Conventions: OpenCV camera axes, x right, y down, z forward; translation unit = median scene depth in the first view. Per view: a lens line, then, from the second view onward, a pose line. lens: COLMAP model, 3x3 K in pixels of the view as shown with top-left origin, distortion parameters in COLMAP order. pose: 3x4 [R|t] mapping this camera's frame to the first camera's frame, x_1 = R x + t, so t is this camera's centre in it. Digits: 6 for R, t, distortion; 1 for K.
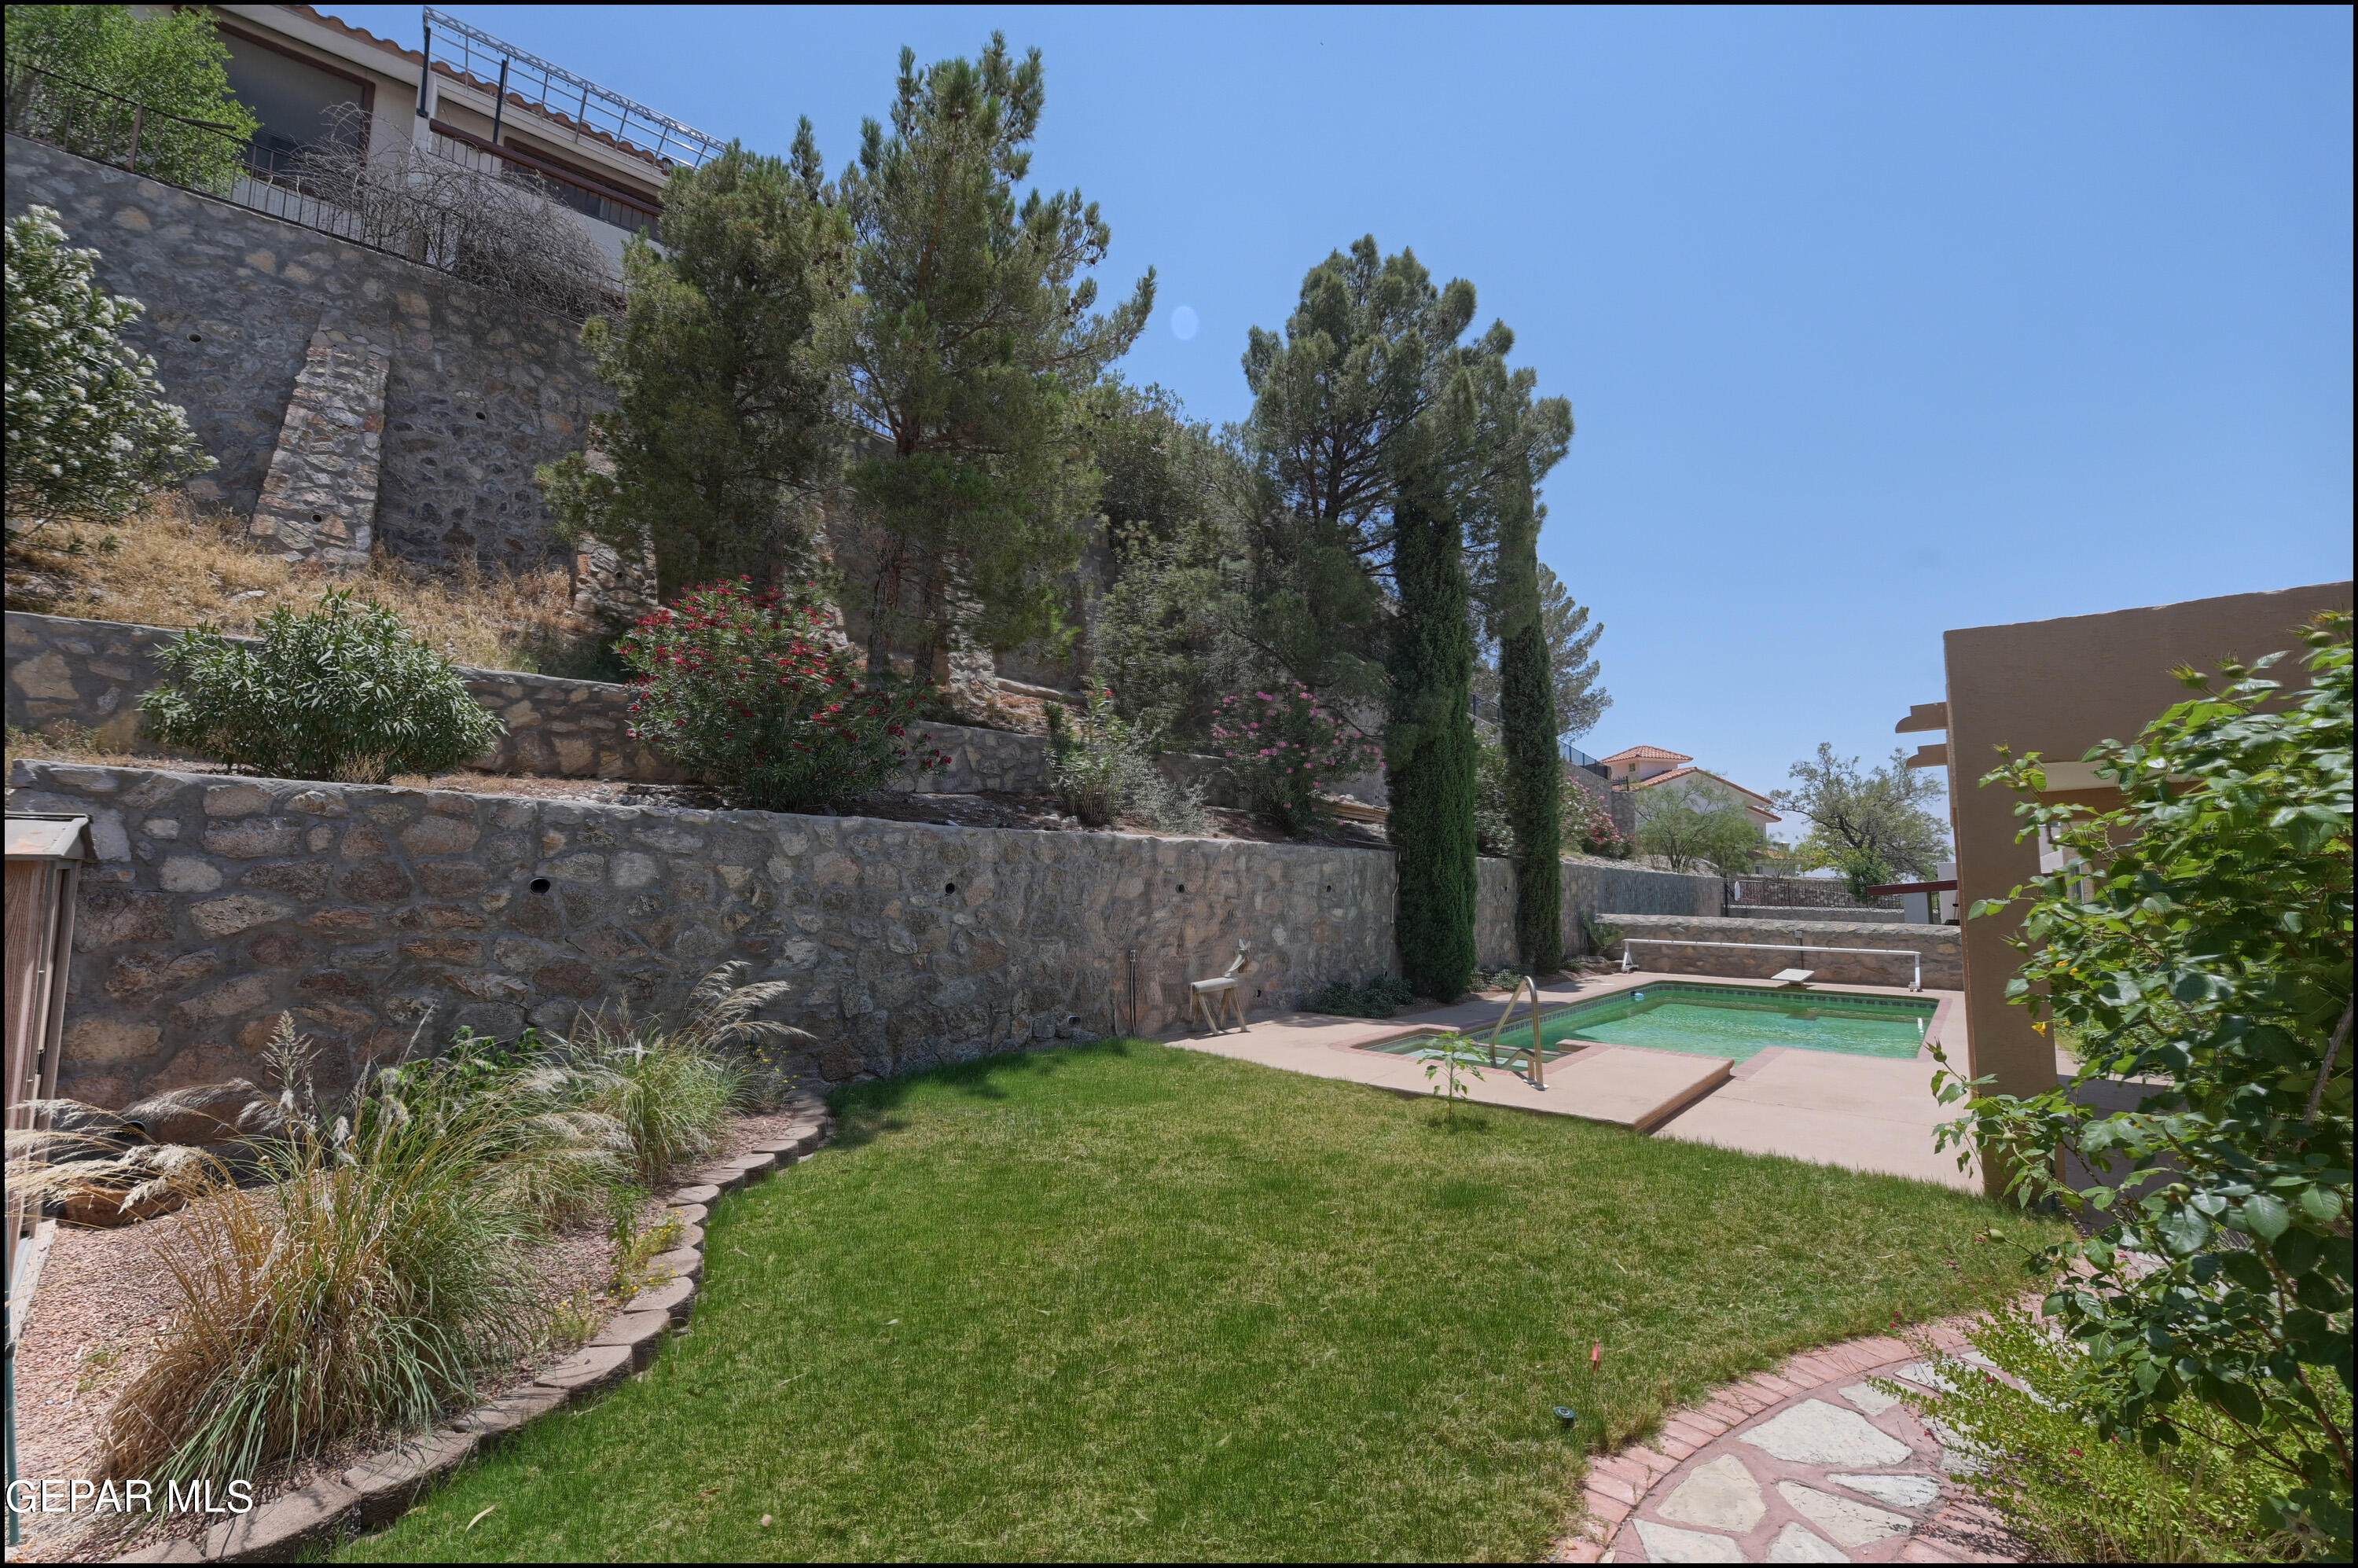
lens RADIAL K [[932.8, 0, 1172.0], [0, 932.8, 794.0], [0, 0, 1]] dist [-0.007104, -0.000226]
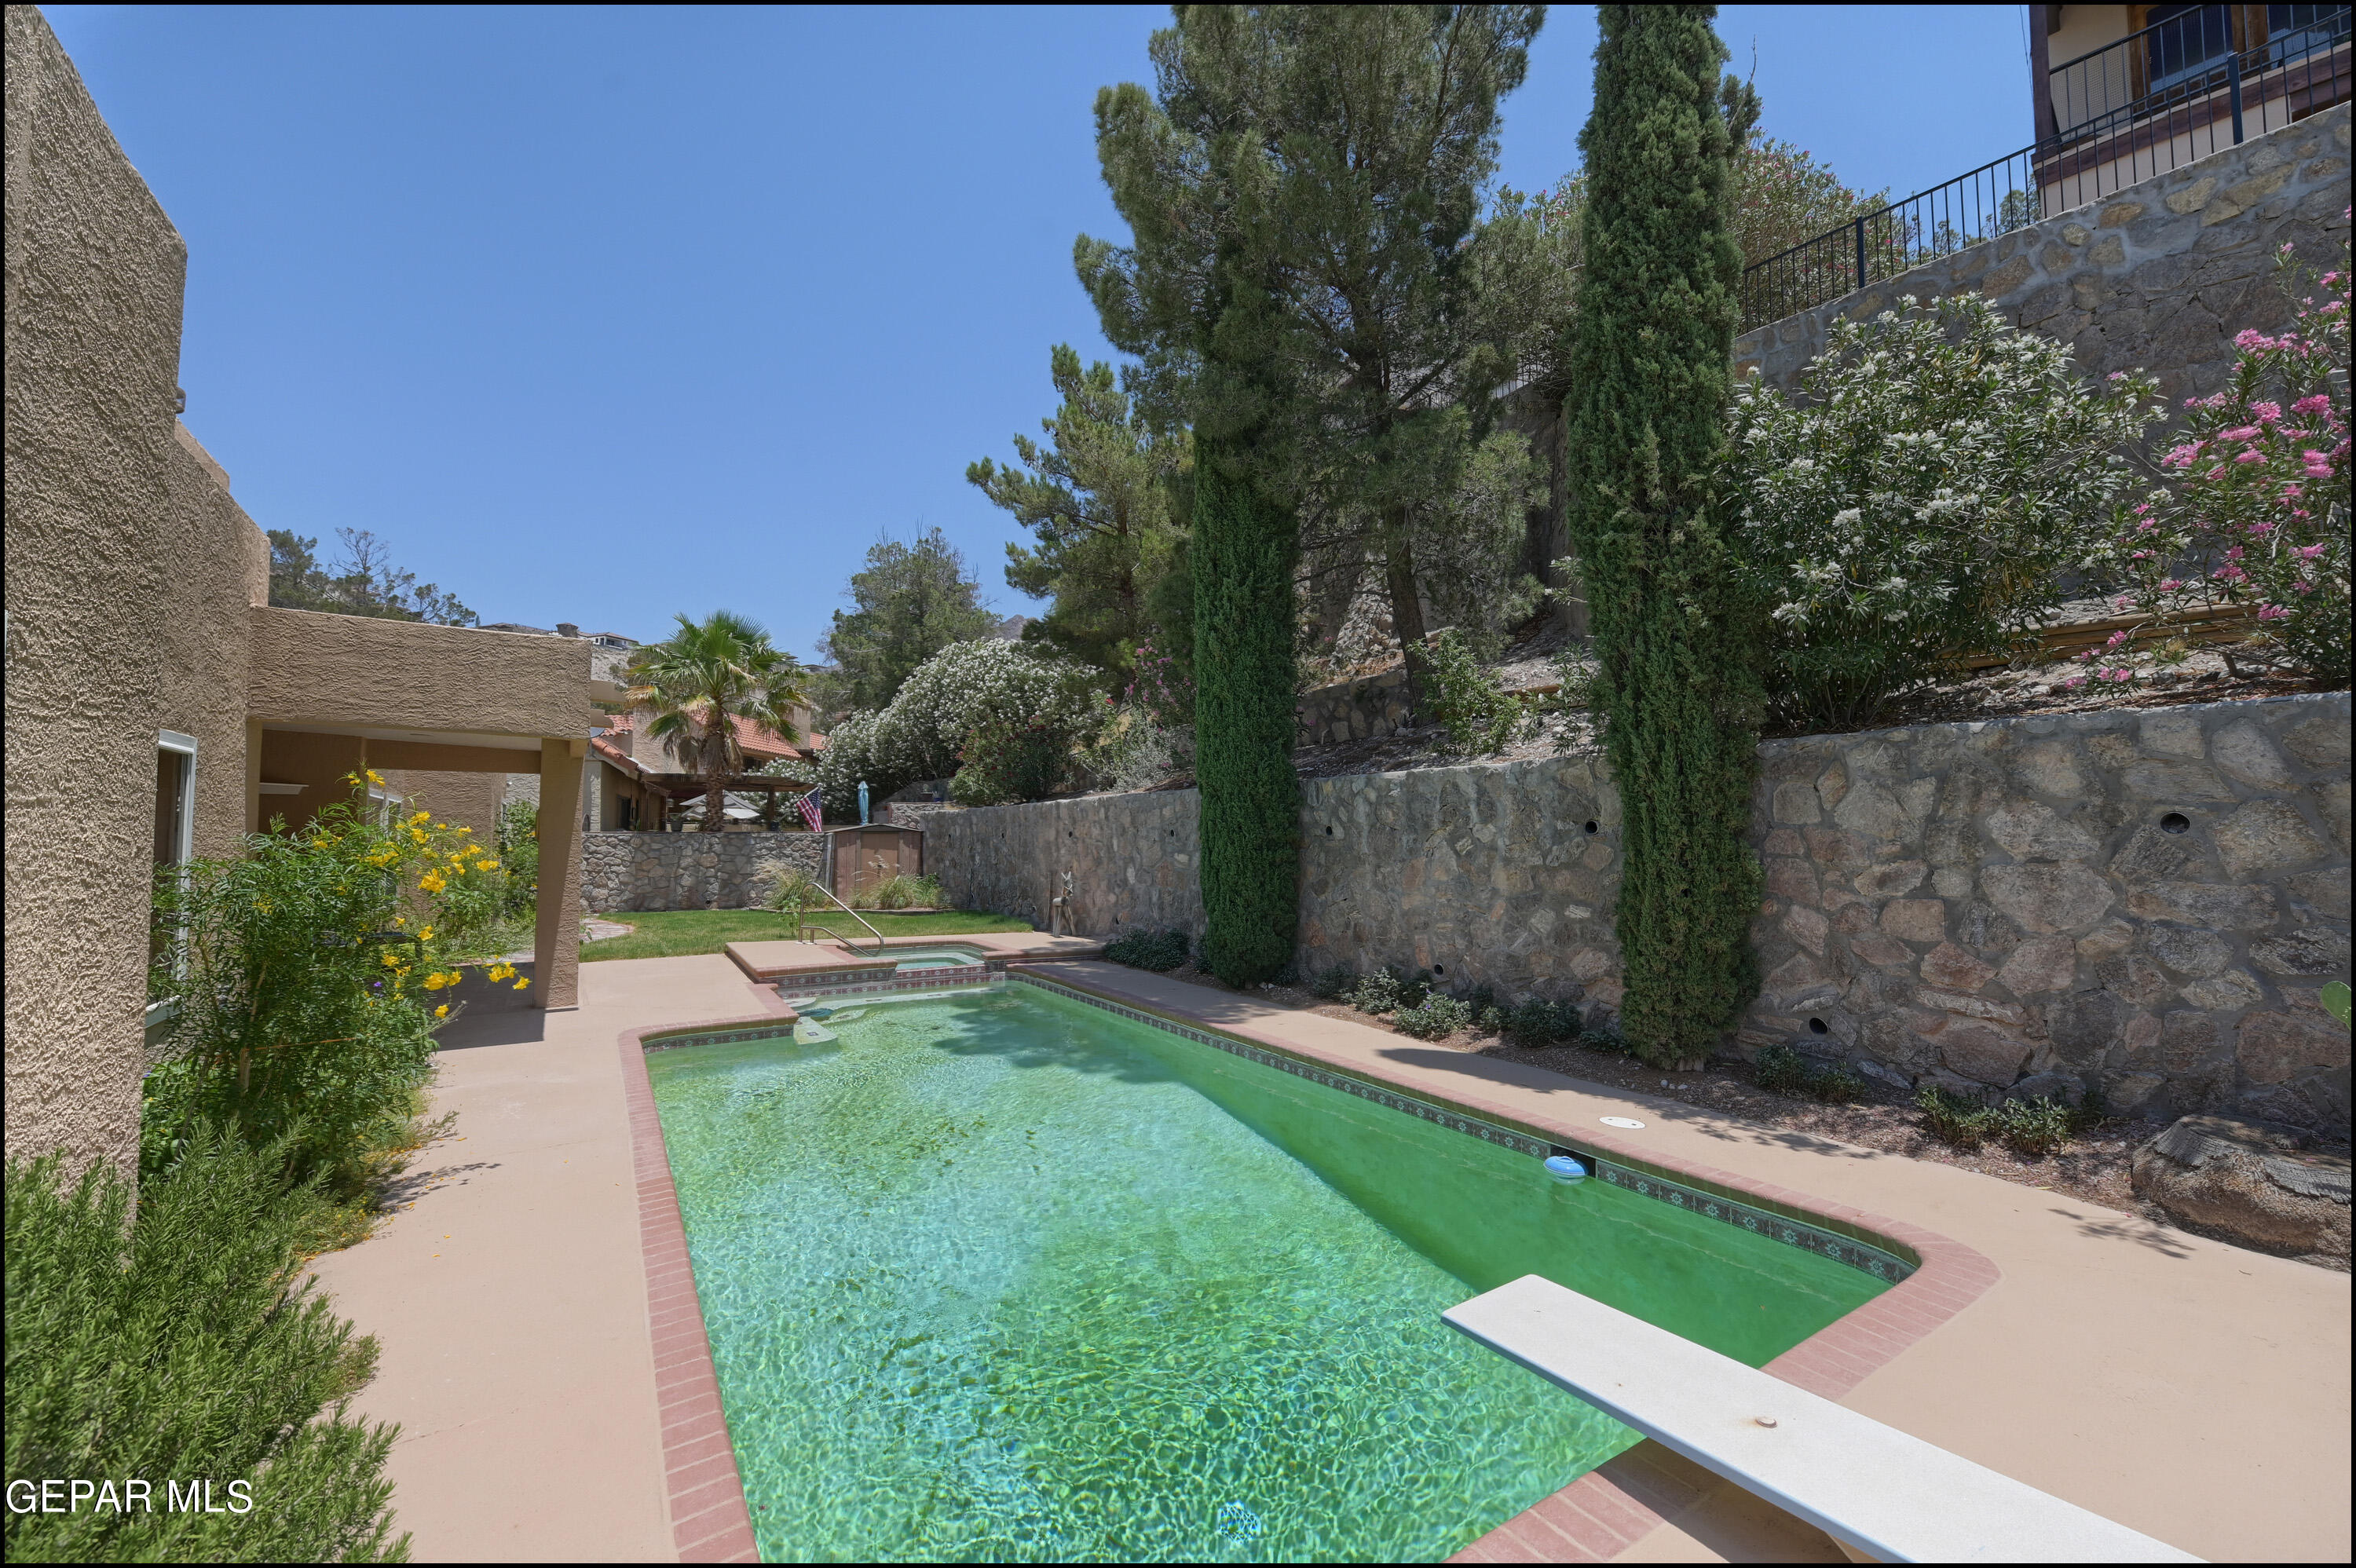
lens RADIAL K [[931.9, 0, 1171.0], [0, 931.9, 793.9], [0, 0, 1]] dist [-0.007104, -0.000226]
pose [[-0.295002, -0.053485, -0.953999, 0.701229], [0.091740, 0.992234, -0.083997, 0.091297], [0.951082, -0.112299, -0.287804, 0.820320]]
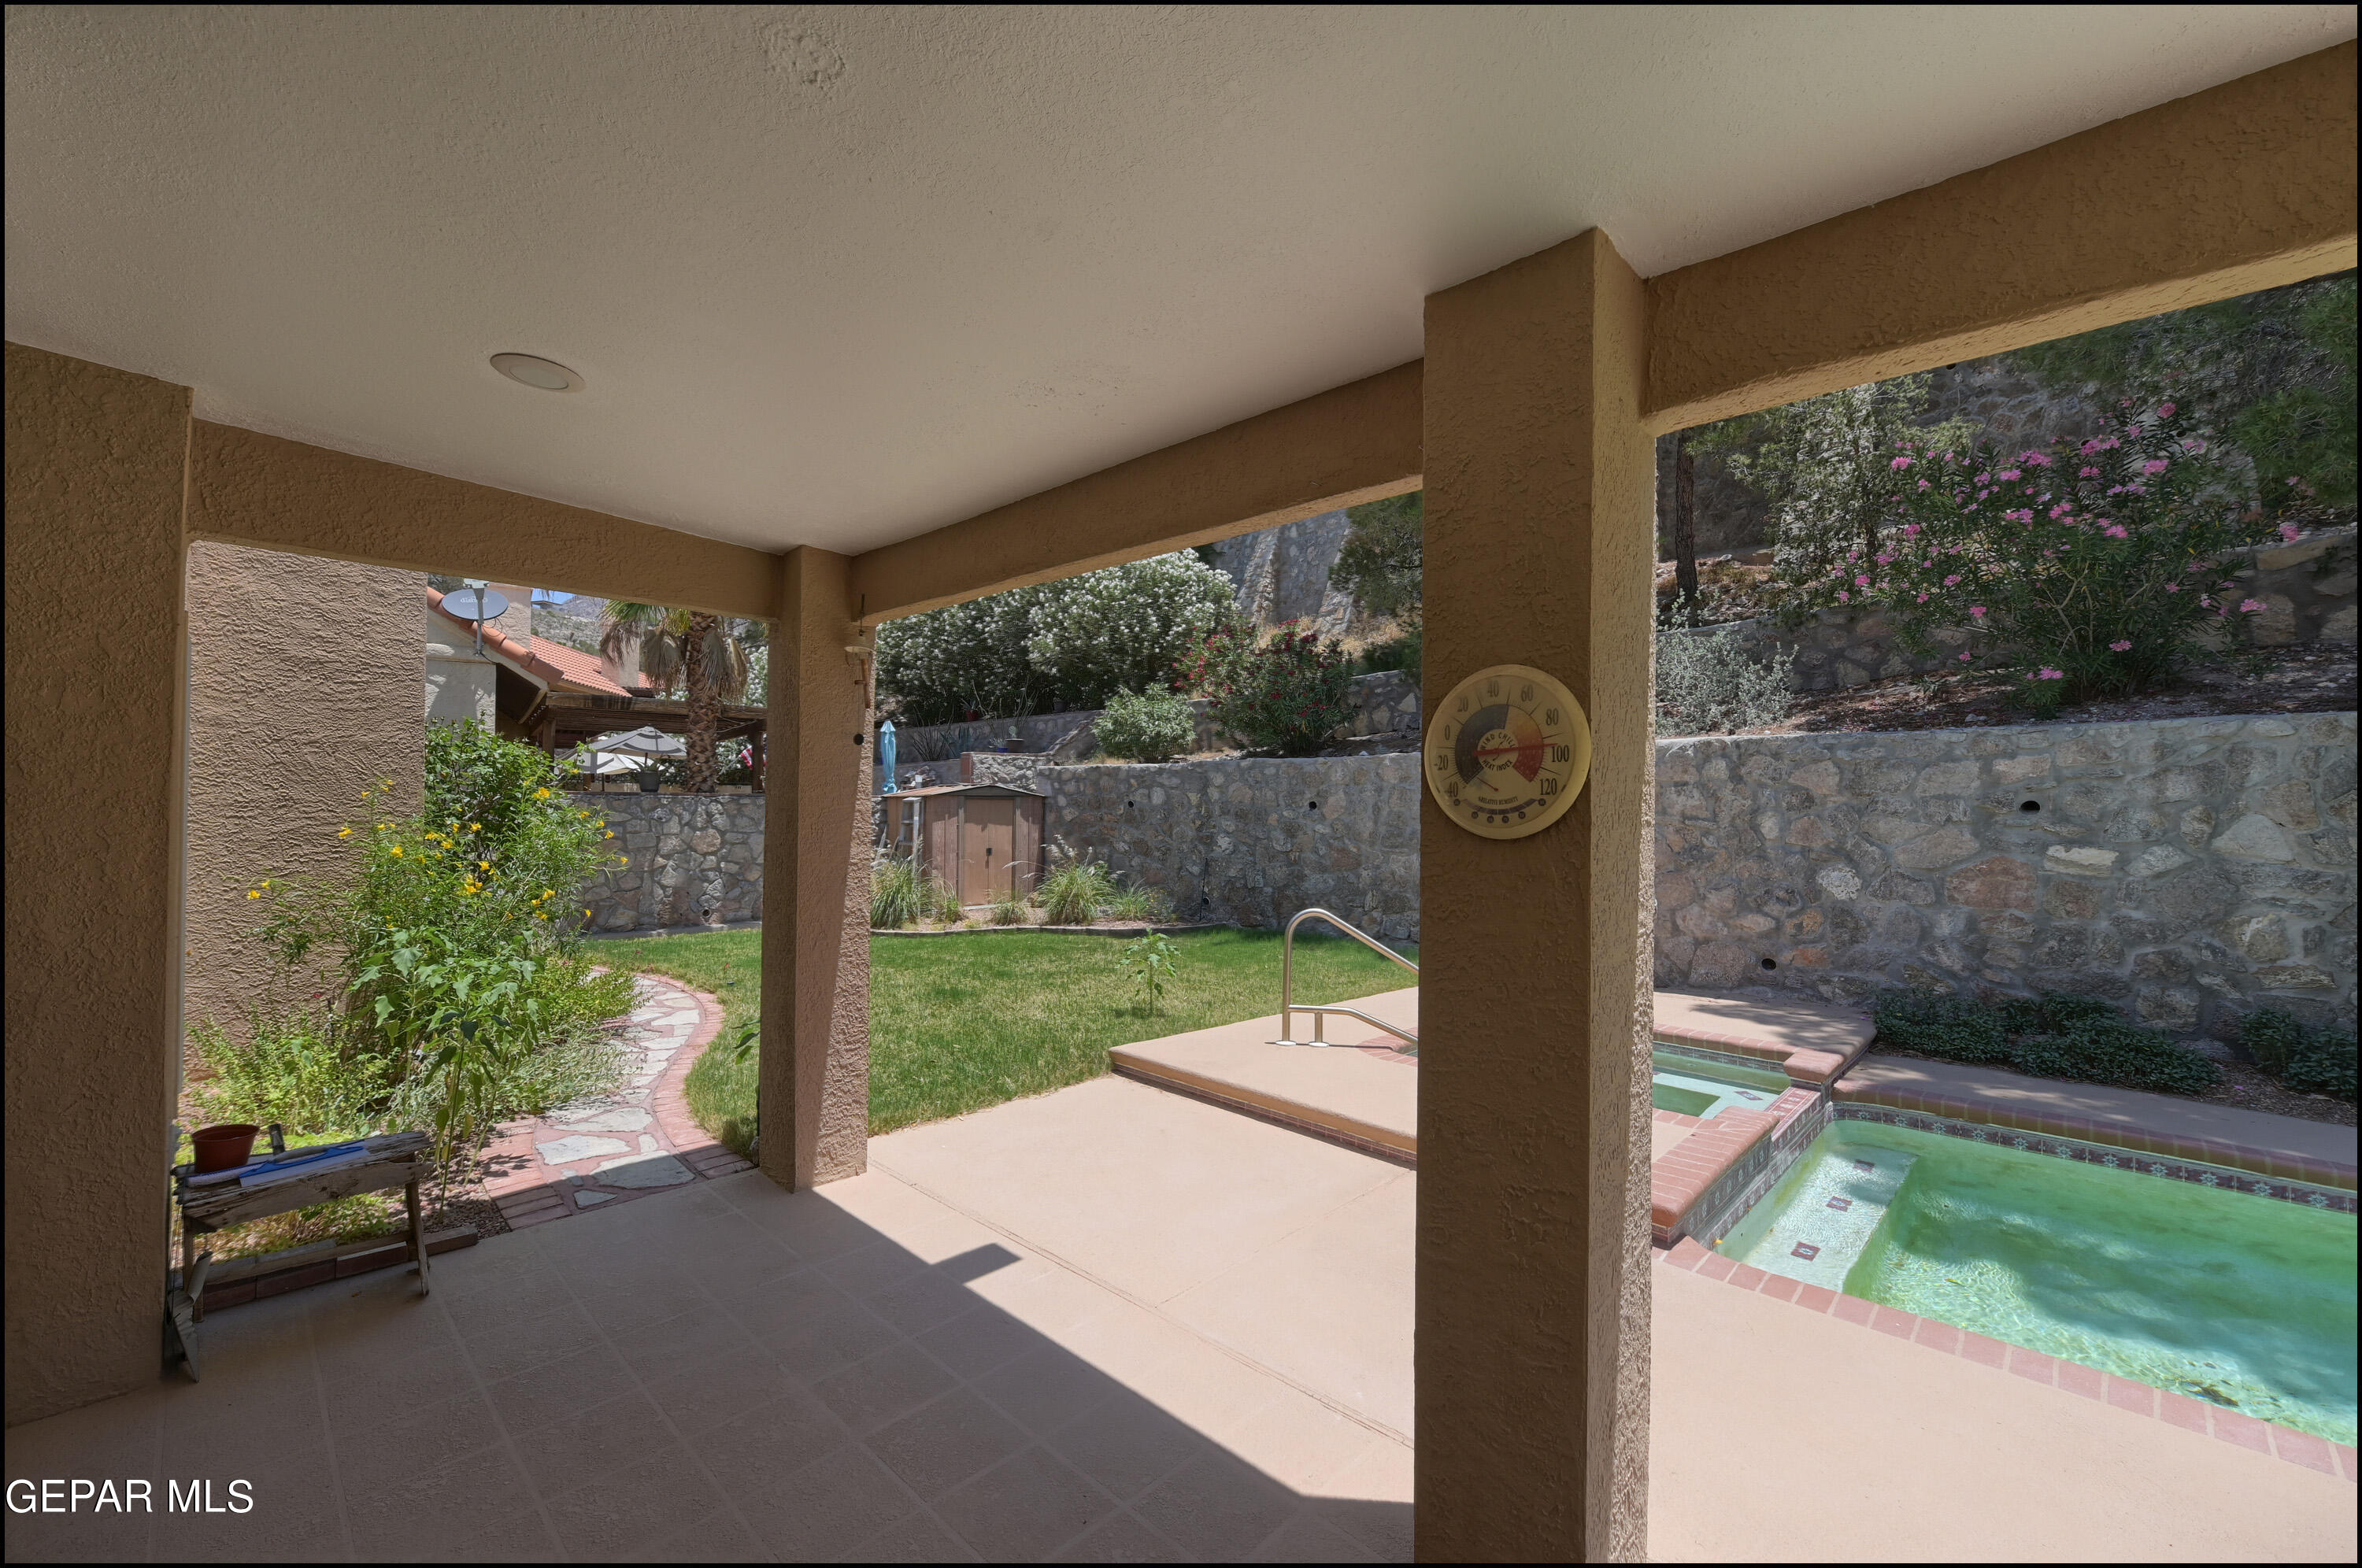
lens RADIAL K [[934.3, 0, 1174.0], [0, 934.3, 794.0], [0, 0, 1]] dist [-0.007104, -0.000226]
pose [[-0.061579, -0.023820, -0.997818, 0.447155], [0.088017, 0.995691, -0.029201, 0.043481], [0.994214, -0.089623, -0.059217, 0.361100]]
